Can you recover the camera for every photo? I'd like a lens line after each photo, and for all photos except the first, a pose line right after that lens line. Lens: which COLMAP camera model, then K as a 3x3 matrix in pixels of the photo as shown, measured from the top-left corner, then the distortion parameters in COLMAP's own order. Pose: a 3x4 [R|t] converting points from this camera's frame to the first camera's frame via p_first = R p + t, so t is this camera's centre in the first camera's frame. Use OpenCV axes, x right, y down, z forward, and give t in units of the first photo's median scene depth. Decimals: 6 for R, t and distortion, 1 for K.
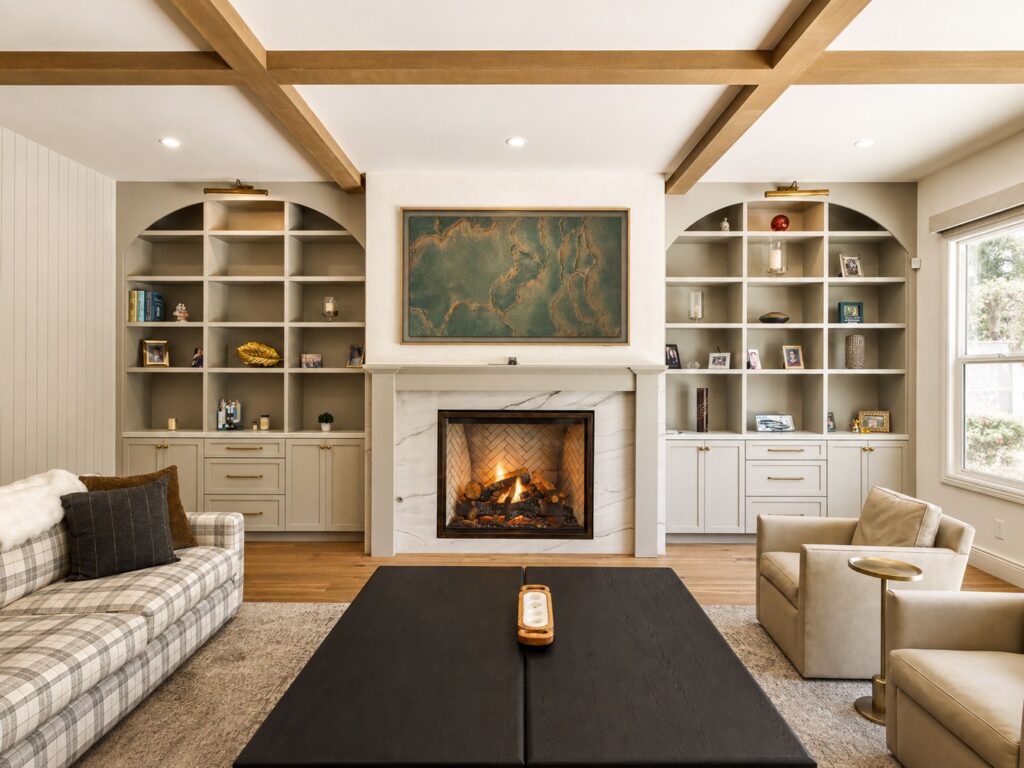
lens RADIAL K [[644.6, 0, 493.0], [0, 644.6, 374.1], [0, 0, 1]] dist [-0.000884, 0.000770]
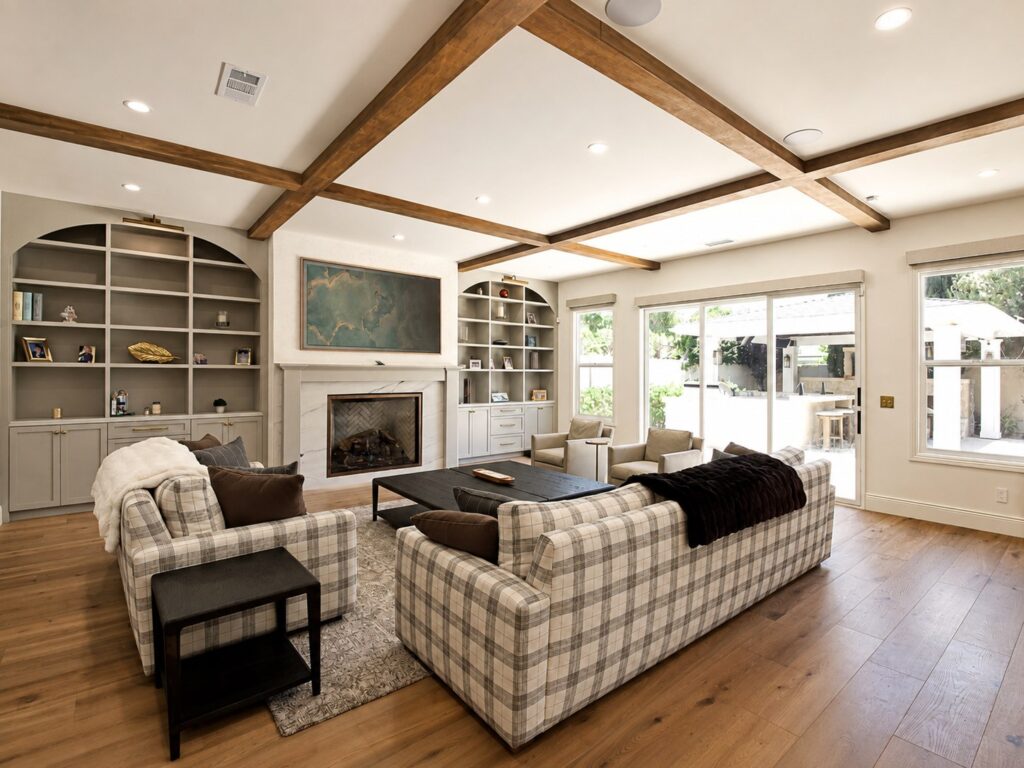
lens RADIAL K [[509.2, 0, 524.6], [0, 509.2, 370.0], [0, 0, 1]] dist [-0.003691, -0.000450]
pose [[0.771135, 0.007722, 0.636625, -0.484663], [-0.007161, 0.999968, -0.003455, -0.000128], [-0.636631, -0.001894, 0.771166, -0.222895]]
